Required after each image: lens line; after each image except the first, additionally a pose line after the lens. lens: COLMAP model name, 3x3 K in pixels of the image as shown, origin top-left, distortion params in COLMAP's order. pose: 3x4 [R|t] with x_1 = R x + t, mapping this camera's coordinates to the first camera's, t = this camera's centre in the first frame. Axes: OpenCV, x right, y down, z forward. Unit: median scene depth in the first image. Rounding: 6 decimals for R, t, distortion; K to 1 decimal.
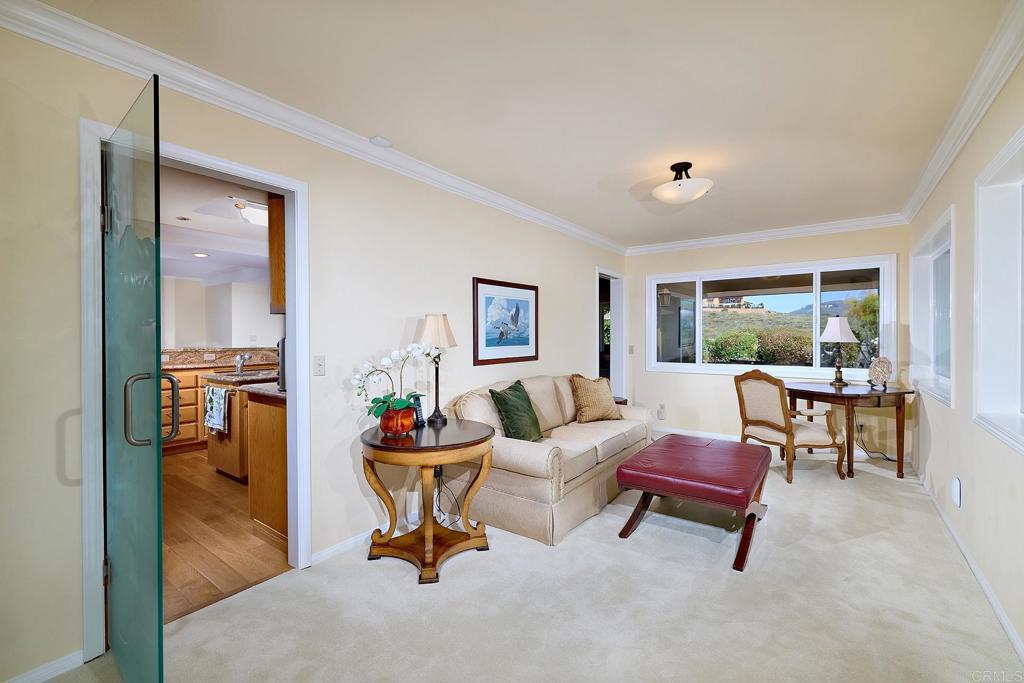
lens RADIAL K [[437.8, 0, 512.0], [0, 437.8, 337.9], [0, 0, 1]] dist [-0.000138, -0.000048]
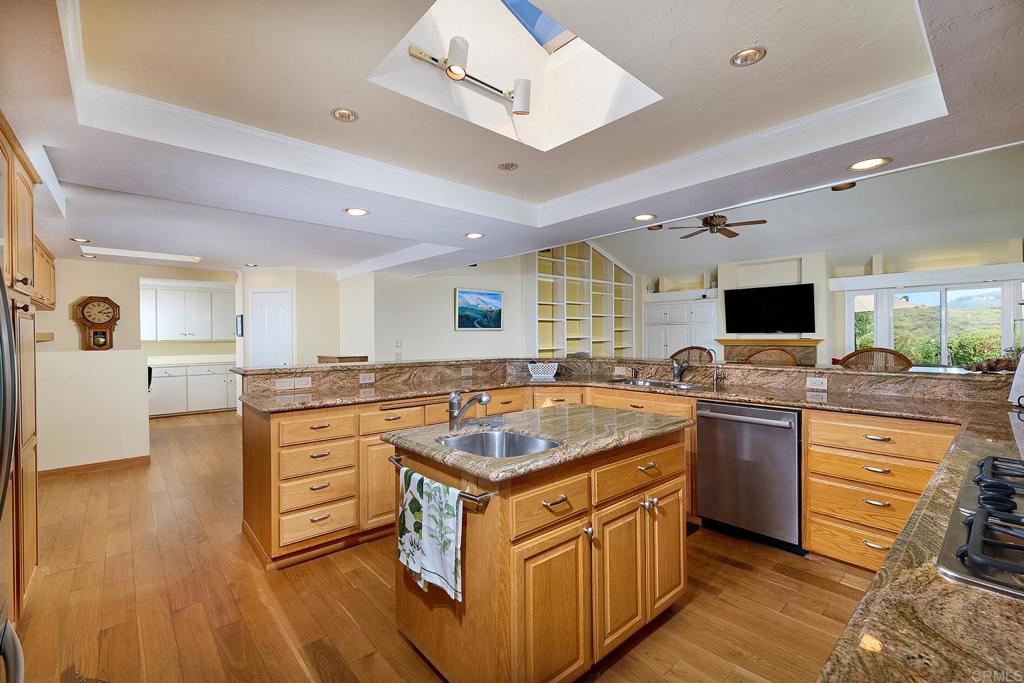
lens RADIAL K [[437.8, 0, 512.0], [0, 437.8, 337.9], [0, 0, 1]] dist [-0.000138, -0.000048]
pose [[0.979219, -0.004191, -0.202764, -0.509930], [0.003738, 0.999990, -0.002618, -0.016831], [0.202773, 0.001806, 0.979224, 0.606361]]
